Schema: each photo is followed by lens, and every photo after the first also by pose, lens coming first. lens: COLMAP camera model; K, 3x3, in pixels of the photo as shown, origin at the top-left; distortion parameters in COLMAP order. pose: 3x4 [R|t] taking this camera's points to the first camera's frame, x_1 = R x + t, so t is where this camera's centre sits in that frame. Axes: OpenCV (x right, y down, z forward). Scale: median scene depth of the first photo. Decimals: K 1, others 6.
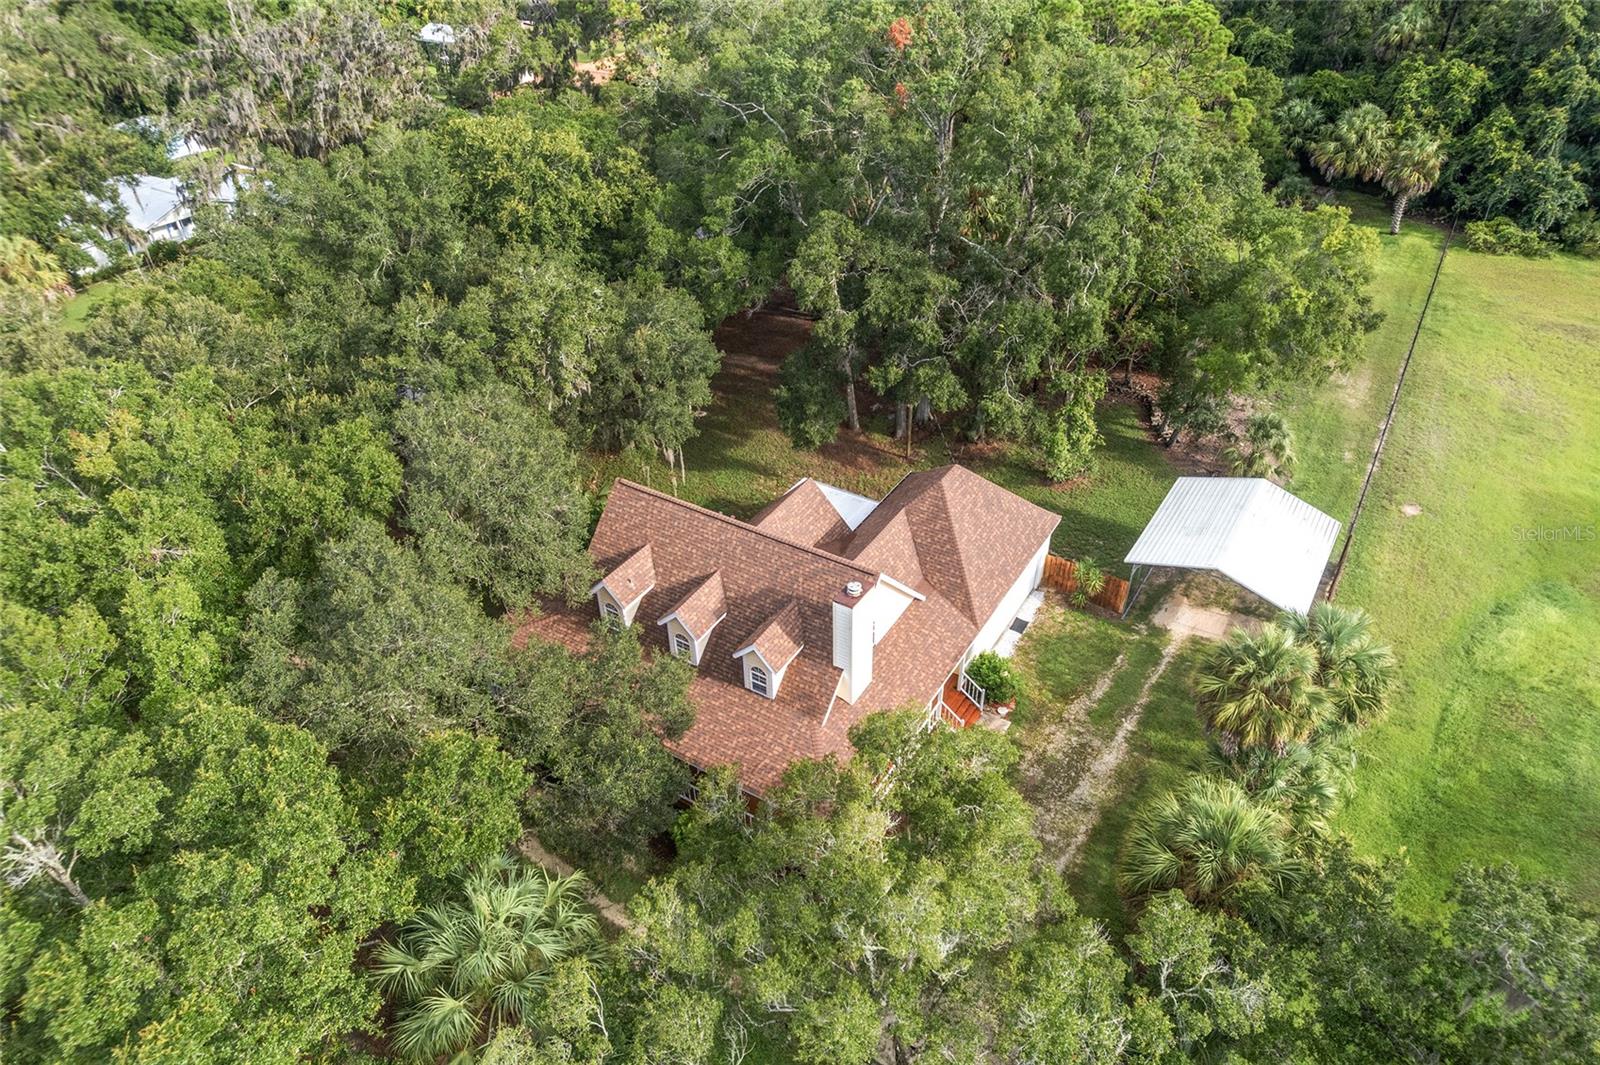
lens RADIAL K [[1039.6, 0, 800.0], [0, 1039.6, 532.5], [0, 0, 1]] dist [-0.006702, -0.001544]
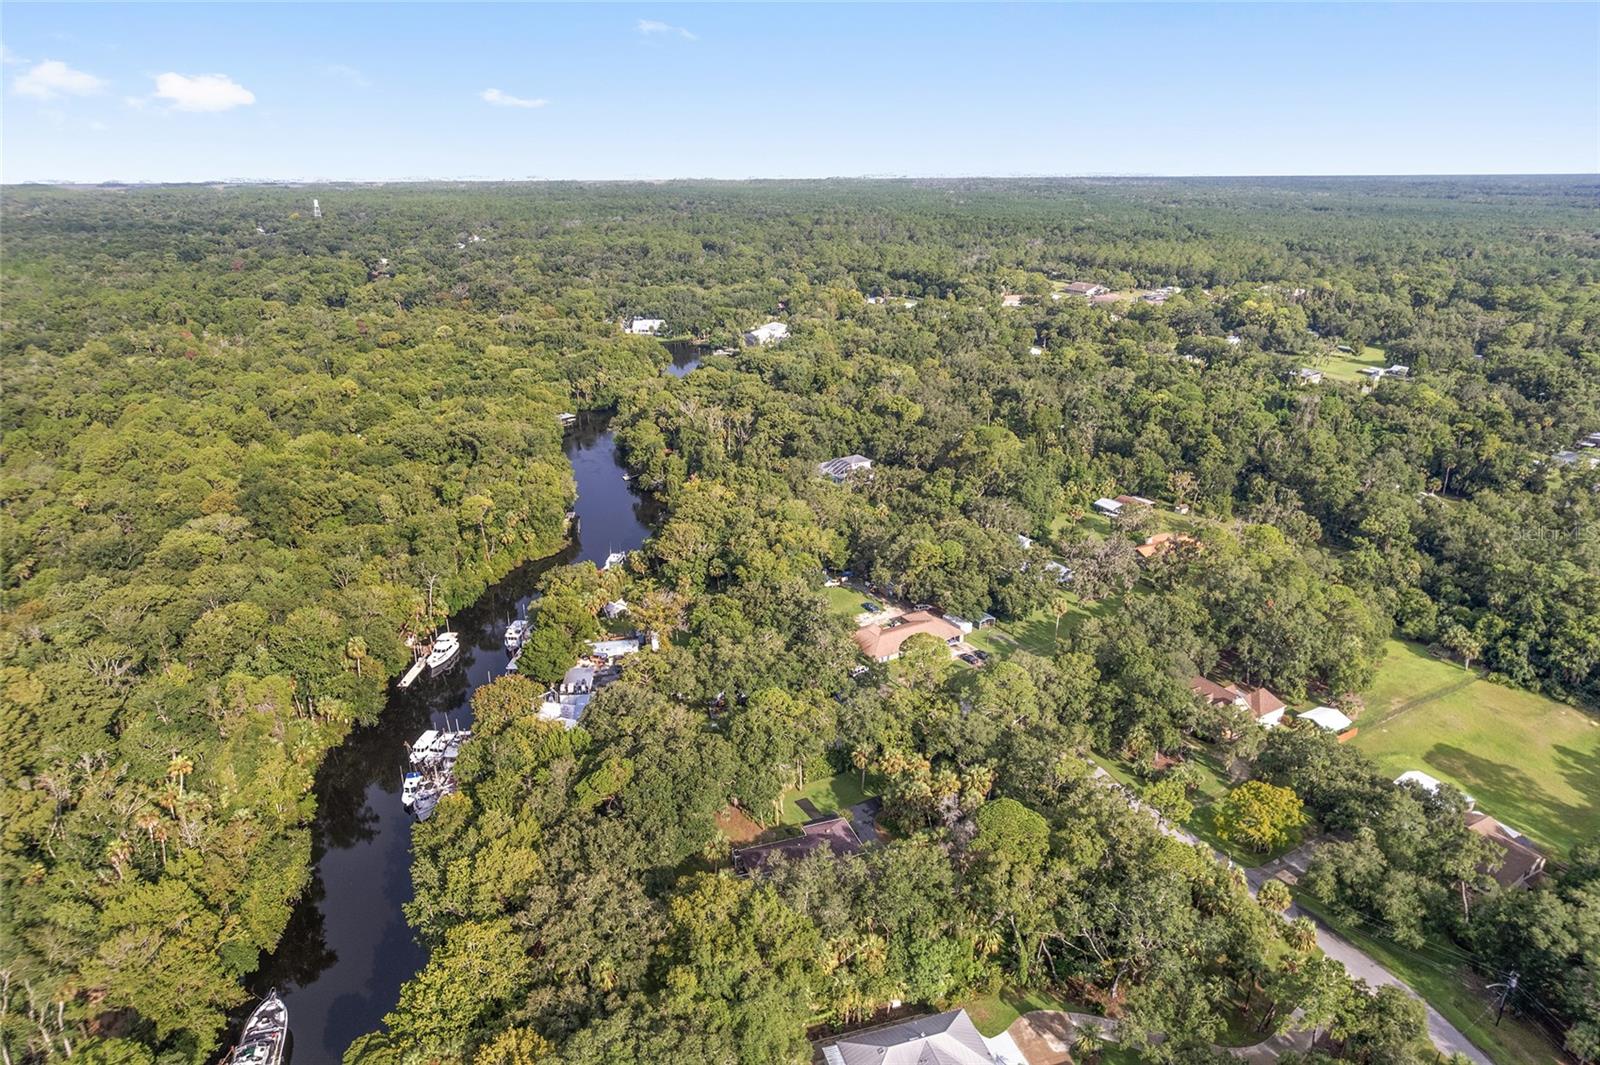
lens RADIAL K [[1039.6, 0, 800.0], [0, 1039.6, 532.5], [0, 0, 1]] dist [-0.006702, -0.001544]
pose [[0.890468, 0.187601, -0.414575, 0.084049], [-0.283235, 0.941567, -0.182289, 0.724486], [0.356152, 0.279745, 0.891571, -4.210798]]
